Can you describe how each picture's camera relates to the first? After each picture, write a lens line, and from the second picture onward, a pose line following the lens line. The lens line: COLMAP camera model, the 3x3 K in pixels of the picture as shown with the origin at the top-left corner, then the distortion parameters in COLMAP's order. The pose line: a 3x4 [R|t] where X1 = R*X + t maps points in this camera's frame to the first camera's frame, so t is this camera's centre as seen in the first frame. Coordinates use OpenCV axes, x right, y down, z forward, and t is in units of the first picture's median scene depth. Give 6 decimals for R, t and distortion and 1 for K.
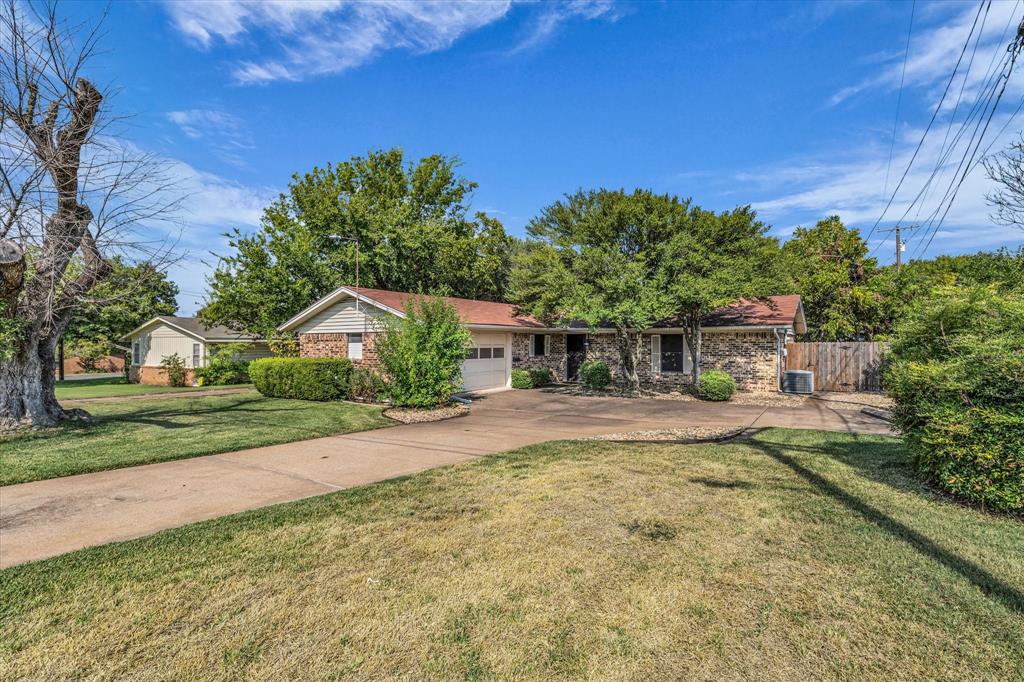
lens RADIAL K [[423.0, 0, 512.0], [0, 423.0, 341.0], [0, 0, 1]] dist [-0.001471, -0.000078]
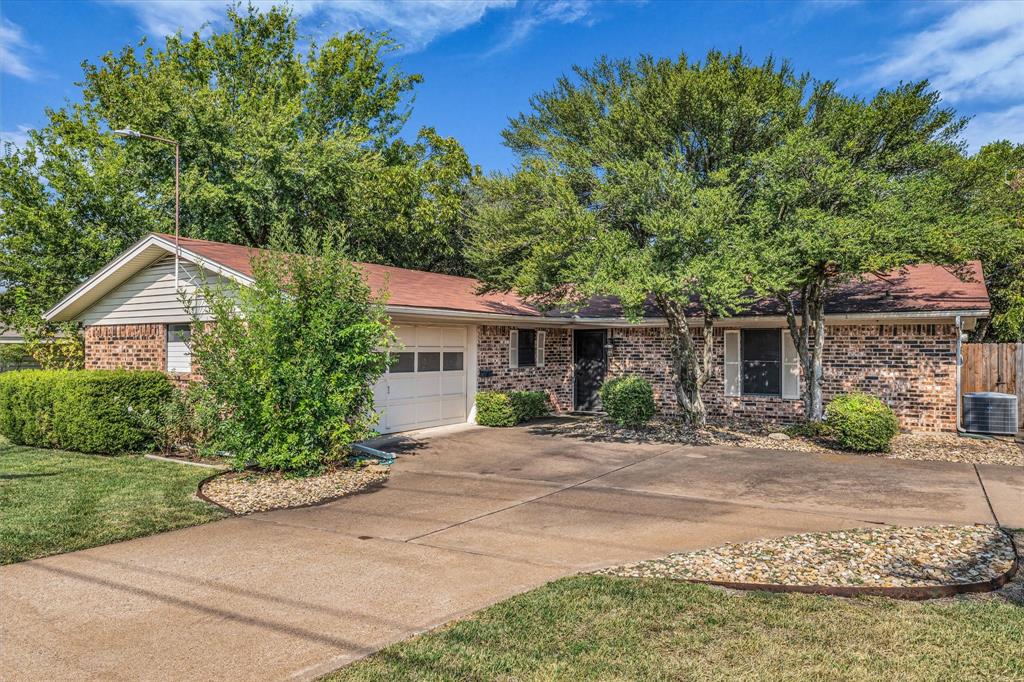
lens RADIAL K [[423.0, 0, 512.0], [0, 423.0, 341.0], [0, 0, 1]] dist [-0.001471, -0.000078]
pose [[0.998849, 0.003374, 0.047853, 0.018840], [-0.001752, 0.999424, -0.033904, 0.020555], [-0.047940, 0.033781, 0.998279, 0.458983]]
